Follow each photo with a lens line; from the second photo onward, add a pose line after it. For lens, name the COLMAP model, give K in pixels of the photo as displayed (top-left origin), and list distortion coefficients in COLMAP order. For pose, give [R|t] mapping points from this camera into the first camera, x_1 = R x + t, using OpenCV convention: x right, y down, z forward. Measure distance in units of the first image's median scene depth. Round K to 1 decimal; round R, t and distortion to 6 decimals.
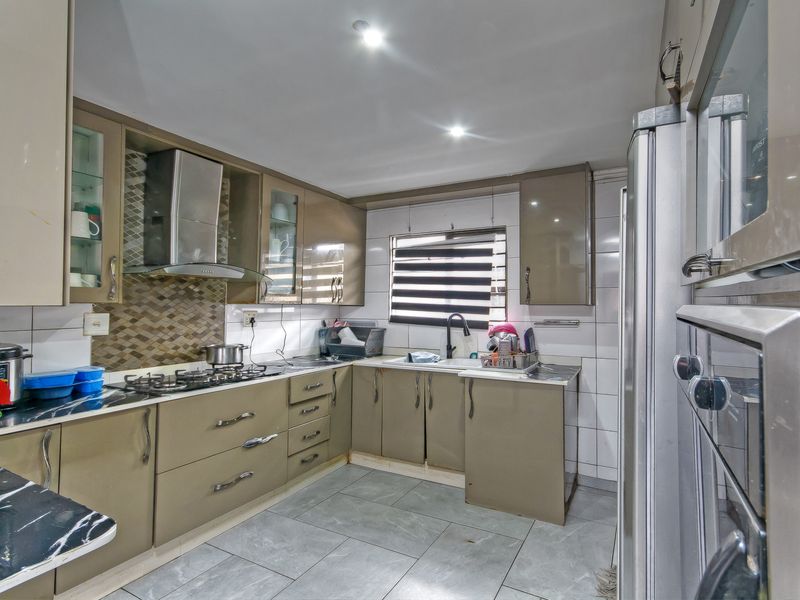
lens RADIAL K [[430.4, 0, 403.5], [0, 430.4, 295.9], [0, 0, 1]] dist [0.023027, 0.000259]
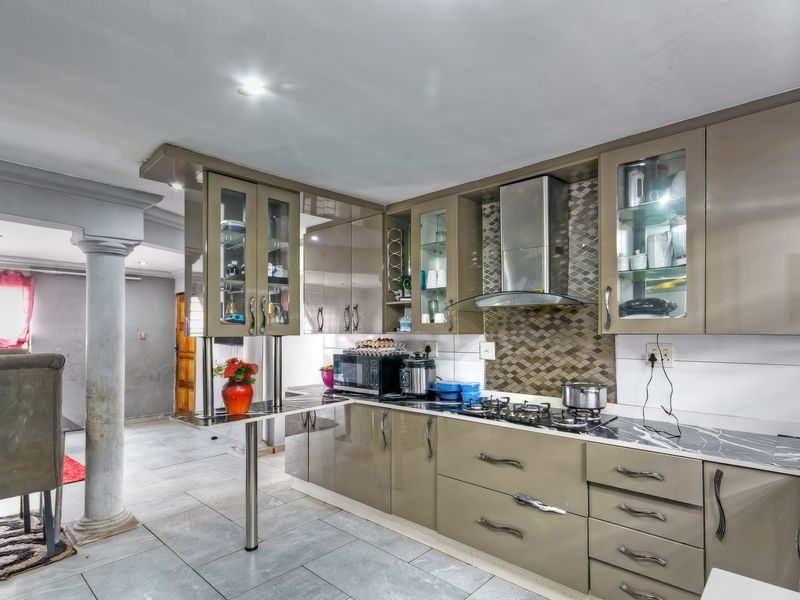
lens RADIAL K [[430.4, 0, 391.2], [0, 430.4, 323.9], [0, 0, 1]] dist [0.023027, 0.000259]
pose [[-0.252402, -0.028050, -0.967216, 0.515671], [0.020963, 0.999187, -0.034447, 0.022070], [0.967395, -0.028970, -0.251609, 0.937323]]
